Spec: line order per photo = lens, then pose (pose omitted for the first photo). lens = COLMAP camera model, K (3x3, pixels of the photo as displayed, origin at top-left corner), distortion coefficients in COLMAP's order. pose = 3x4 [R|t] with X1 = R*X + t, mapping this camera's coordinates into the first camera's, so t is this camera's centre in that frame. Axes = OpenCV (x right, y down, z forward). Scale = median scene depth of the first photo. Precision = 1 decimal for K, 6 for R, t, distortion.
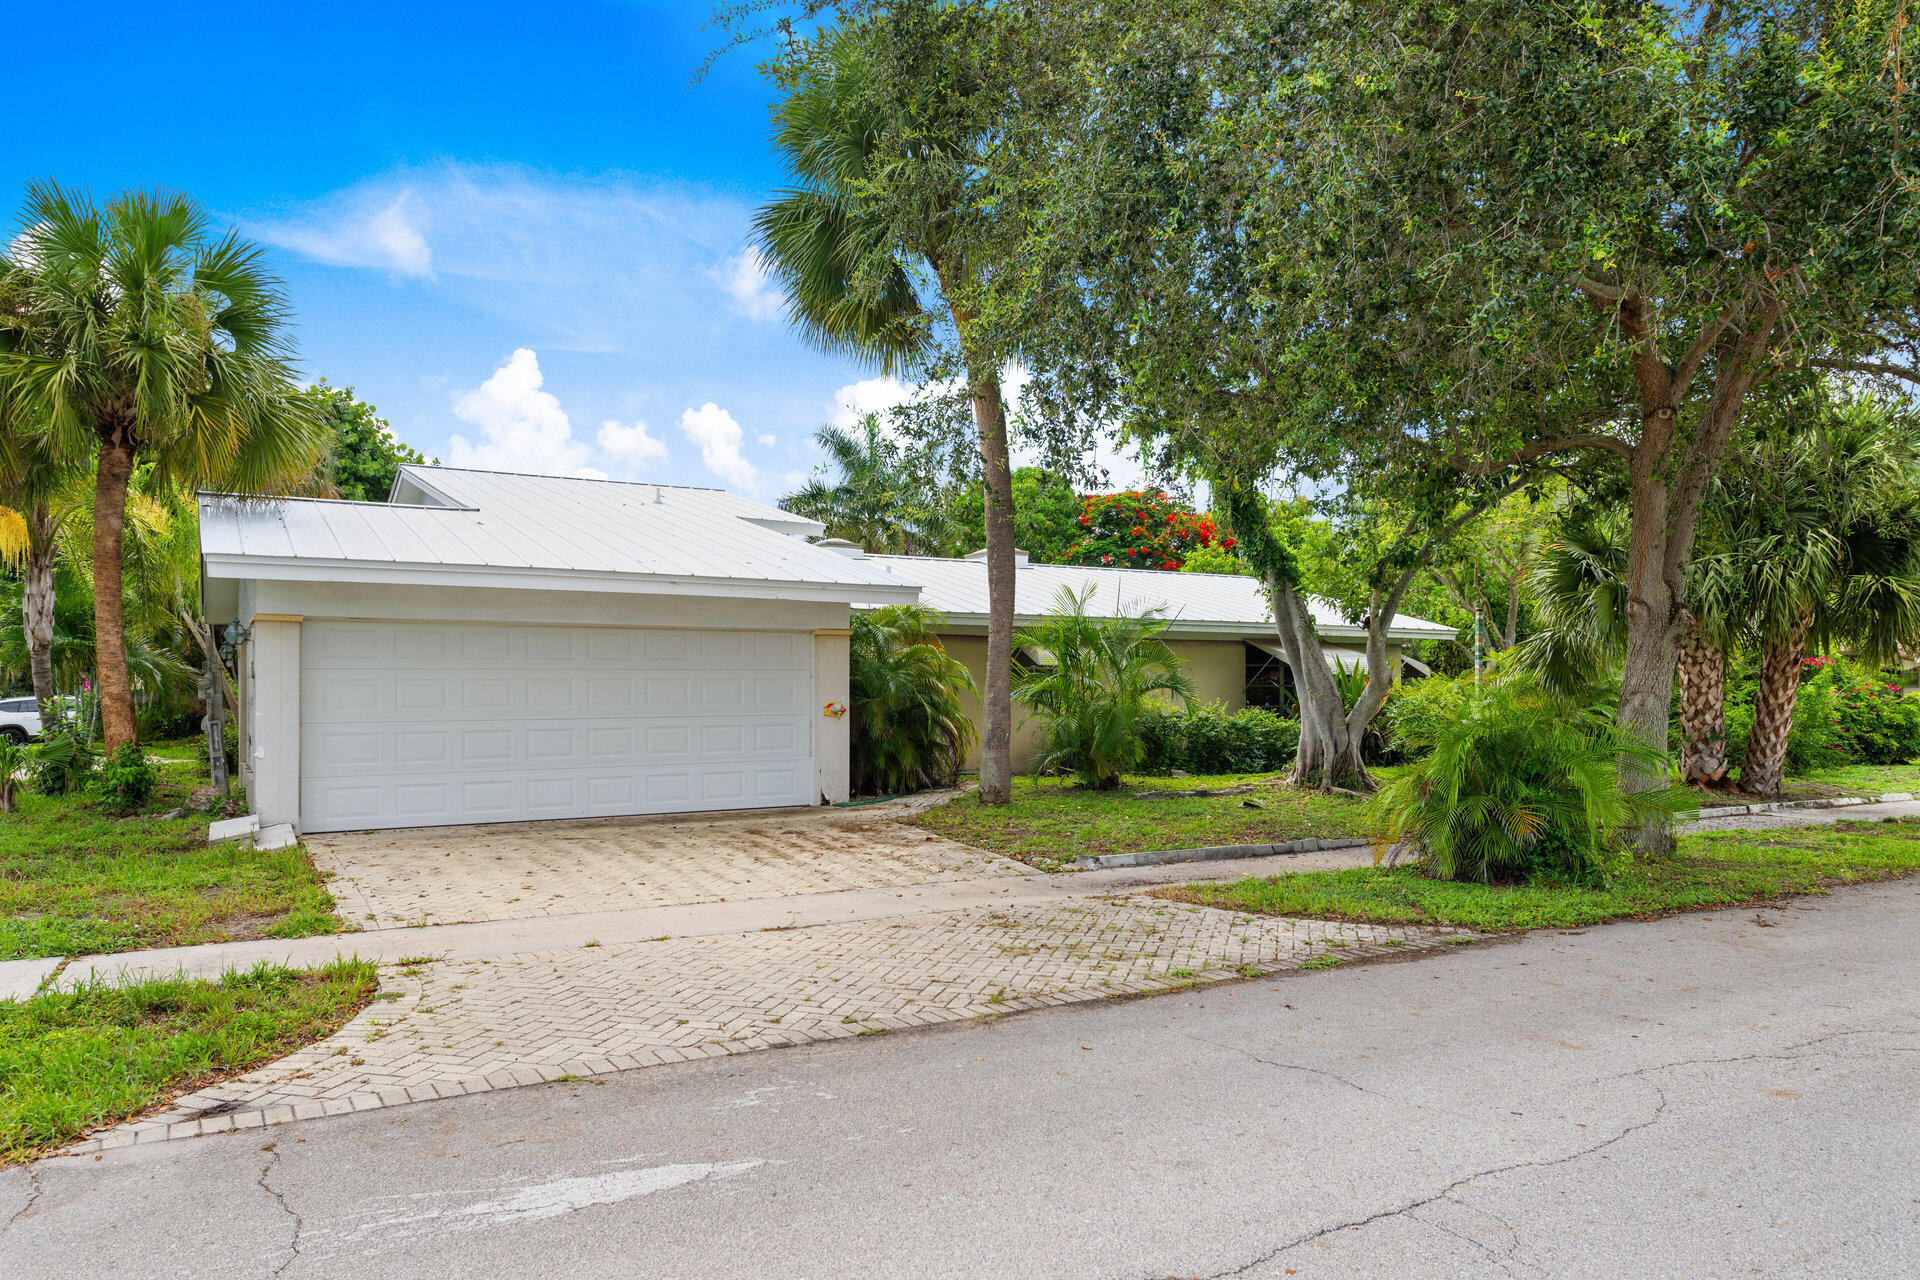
lens RADIAL K [[1278.0, 0, 965.7], [0, 1278.0, 660.4], [0, 0, 1]] dist [-0.004738, 0.001263]
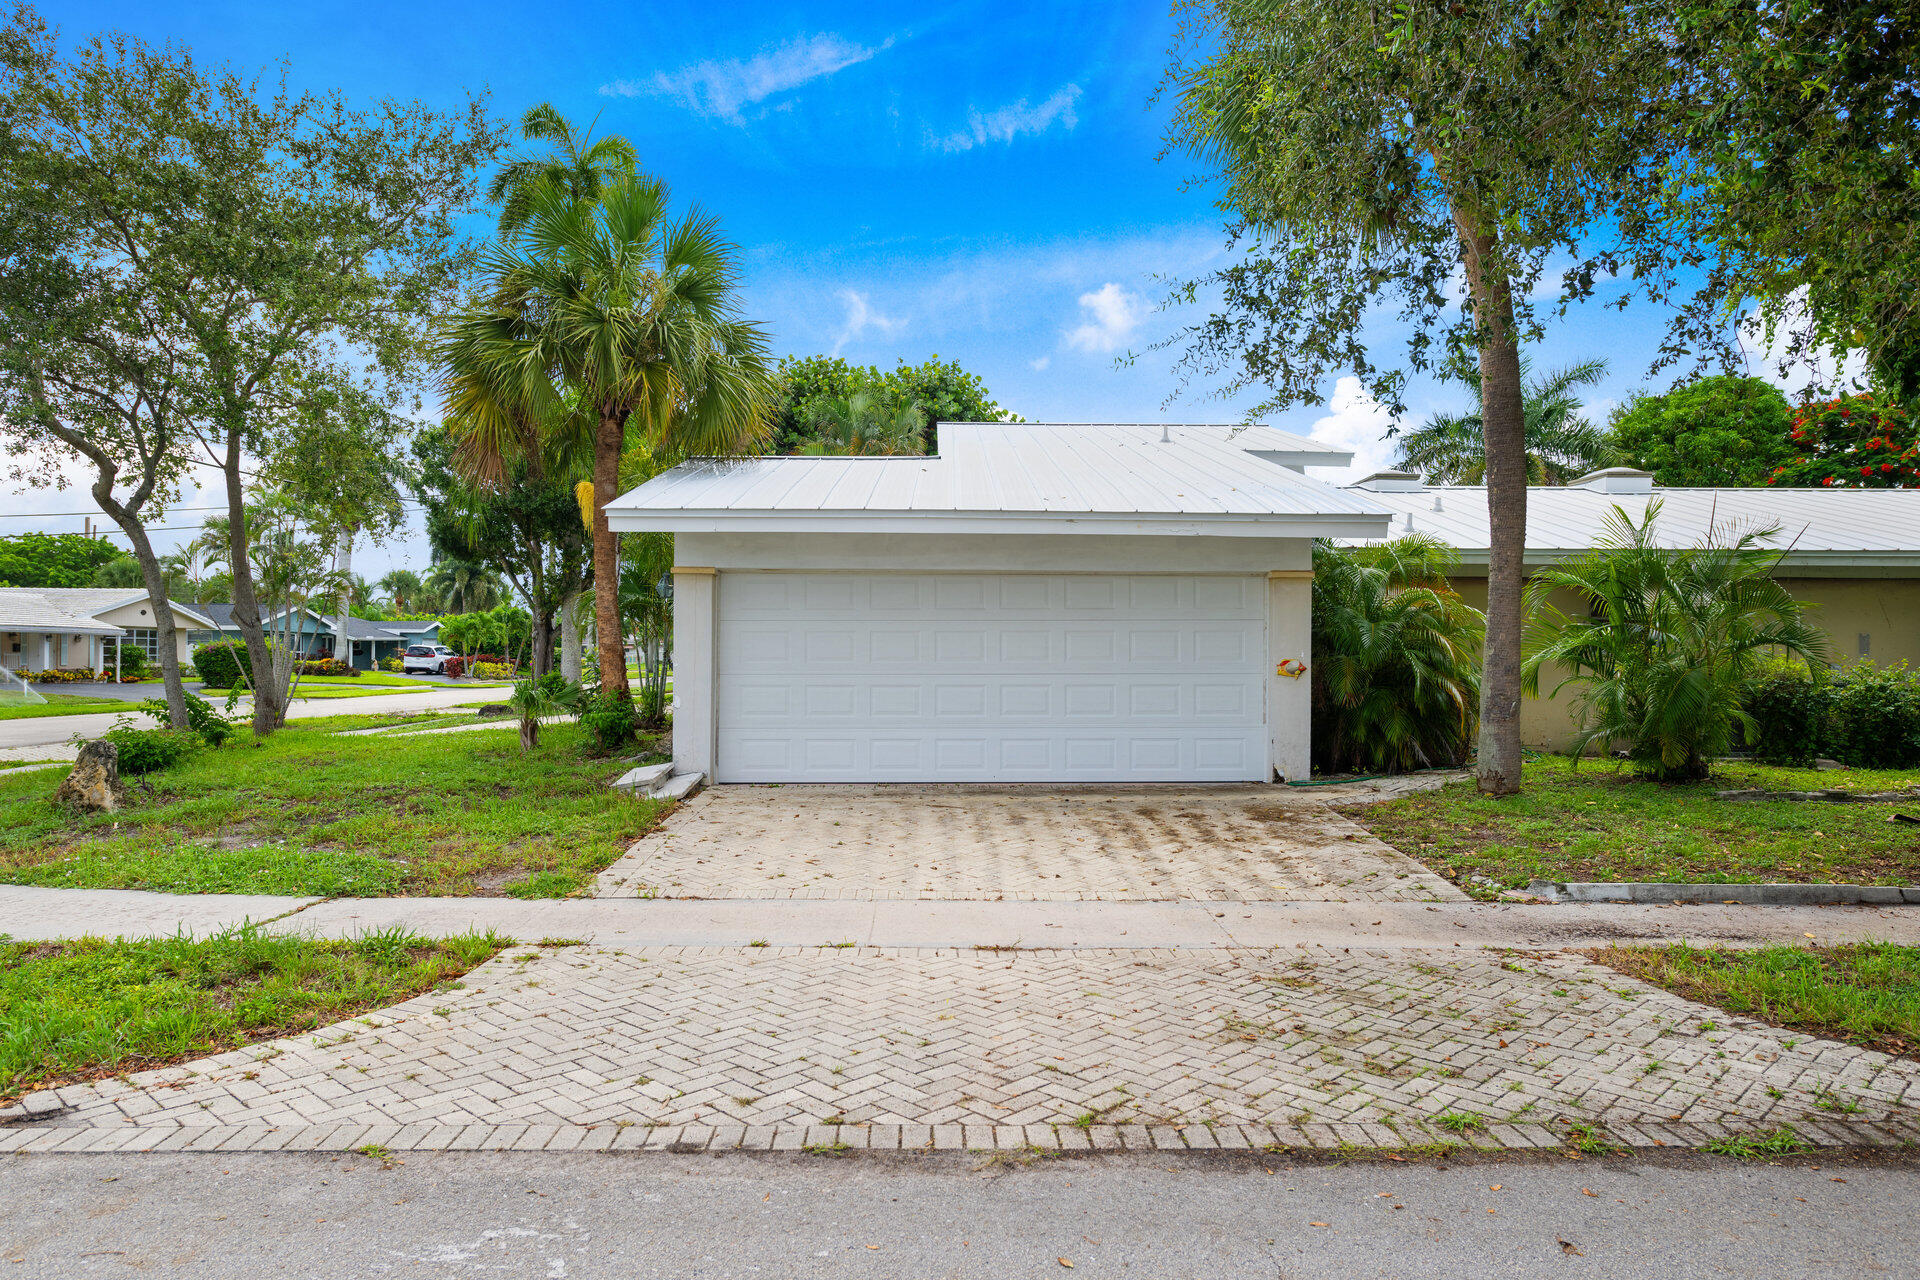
lens RADIAL K [[1278.0, 0, 957.9], [0, 1278.0, 625.1], [0, 0, 1]] dist [-0.004738, 0.001263]
pose [[0.867373, -0.002712, -0.497651, 0.147991], [0.006301, 0.999965, 0.005532, 0.005675], [0.497619, -0.007934, 0.867360, 0.209680]]
